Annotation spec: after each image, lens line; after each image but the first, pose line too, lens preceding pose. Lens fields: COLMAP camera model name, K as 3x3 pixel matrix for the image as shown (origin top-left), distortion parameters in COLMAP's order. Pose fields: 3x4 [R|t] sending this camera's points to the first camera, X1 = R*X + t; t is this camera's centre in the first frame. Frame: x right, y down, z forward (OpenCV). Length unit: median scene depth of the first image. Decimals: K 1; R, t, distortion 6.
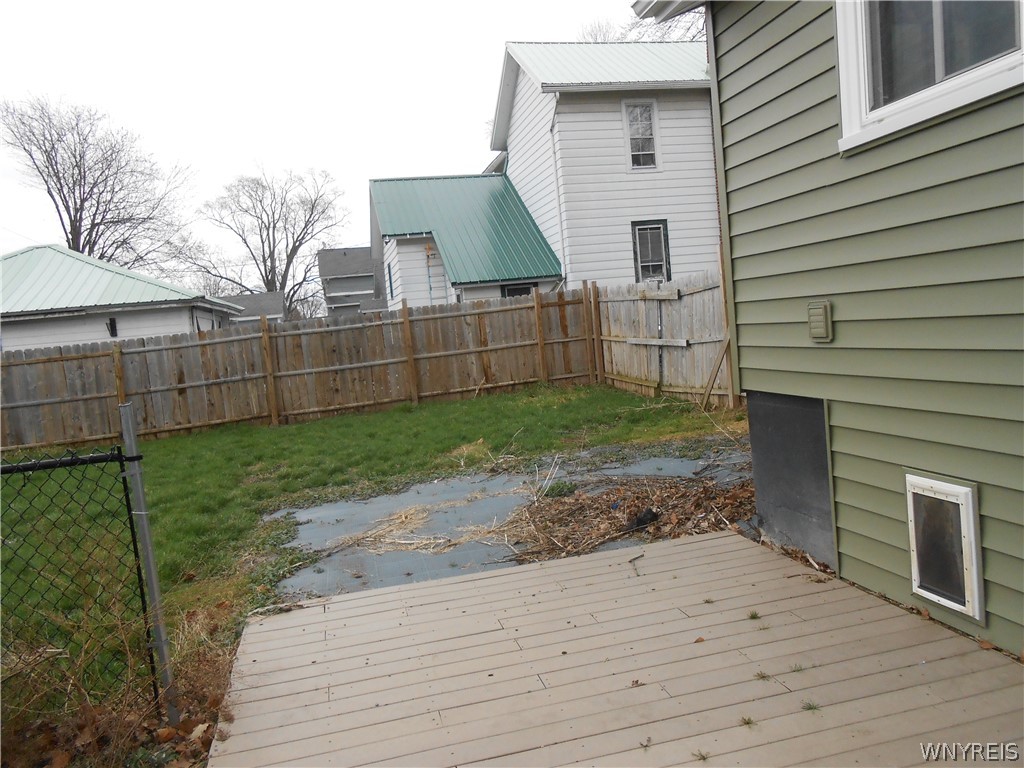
lens RADIAL K [[786.1, 0, 512.2], [0, 786.1, 382.0], [0, 0, 1]] dist [-0.045292, 0.050026]
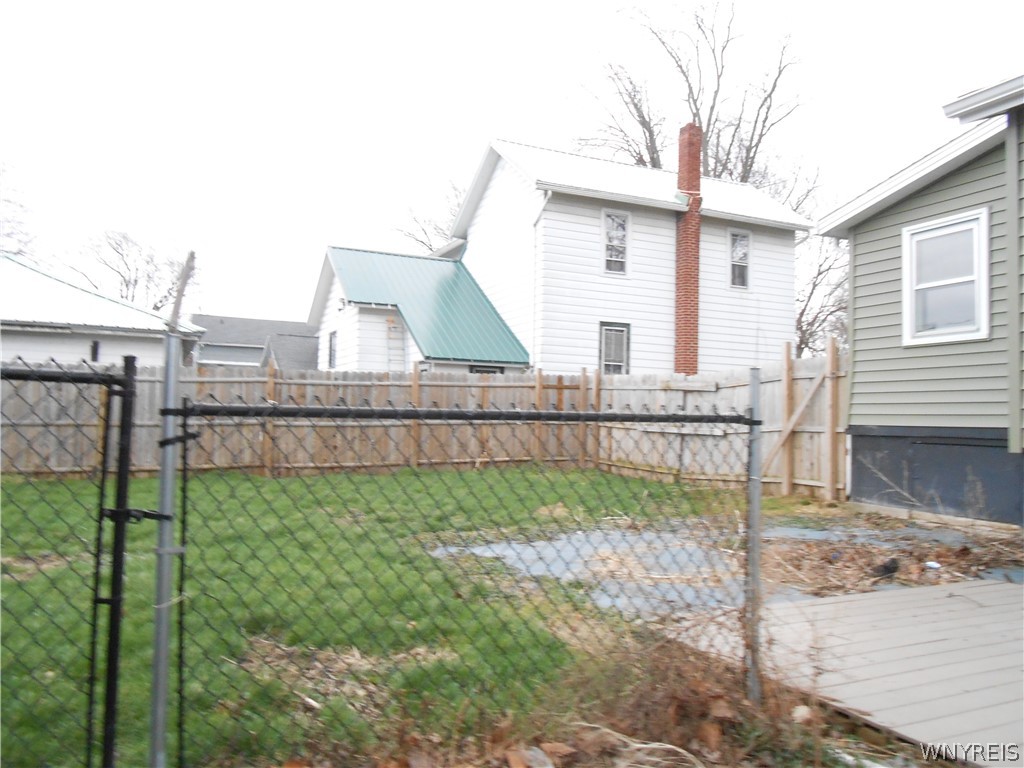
lens RADIAL K [[786.1, 0, 516.2], [0, 786.1, 384.1], [0, 0, 1]] dist [-0.045292, 0.050026]
pose [[0.973667, 0.121856, 0.192678, -0.149692], [-0.096228, 0.985856, -0.137217, 0.033051], [-0.206673, 0.115062, 0.971621, 0.014658]]
